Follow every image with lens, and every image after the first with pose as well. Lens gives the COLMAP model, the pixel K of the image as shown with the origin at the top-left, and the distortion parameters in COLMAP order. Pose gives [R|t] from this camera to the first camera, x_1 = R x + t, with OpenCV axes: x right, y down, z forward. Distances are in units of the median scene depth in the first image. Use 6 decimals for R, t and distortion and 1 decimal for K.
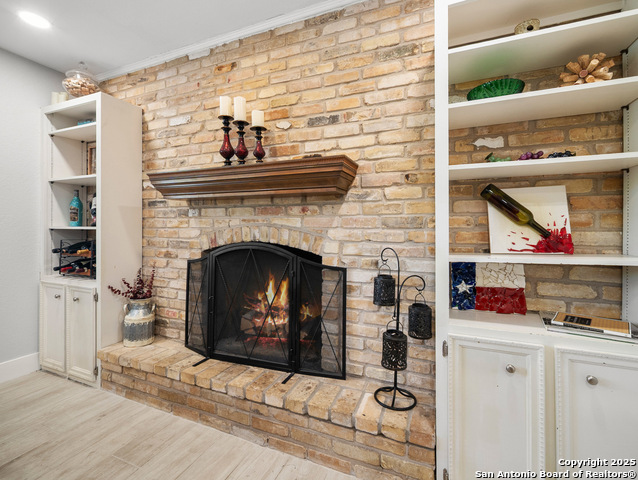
lens RADIAL K [[294.3, 0, 318.4], [0, 294.3, 223.0], [0, 0, 1]] dist [-0.004070, 0.000213]
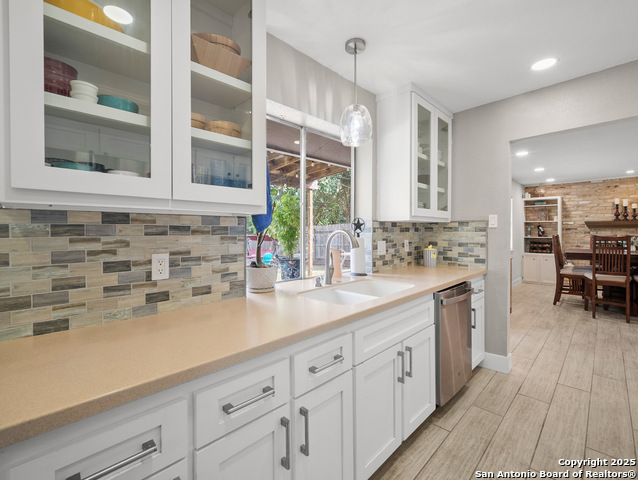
lens RADIAL K [[285.5, 0, 321.2], [0, 285.5, 233.0], [0, 0, 1]] dist [-0.002671, -0.000484]
pose [[0.925341, 0.001254, -0.379134, -2.556952], [0.003161, 0.999934, 0.011021, -0.095806], [0.379123, -0.011396, 0.925276, -3.778722]]
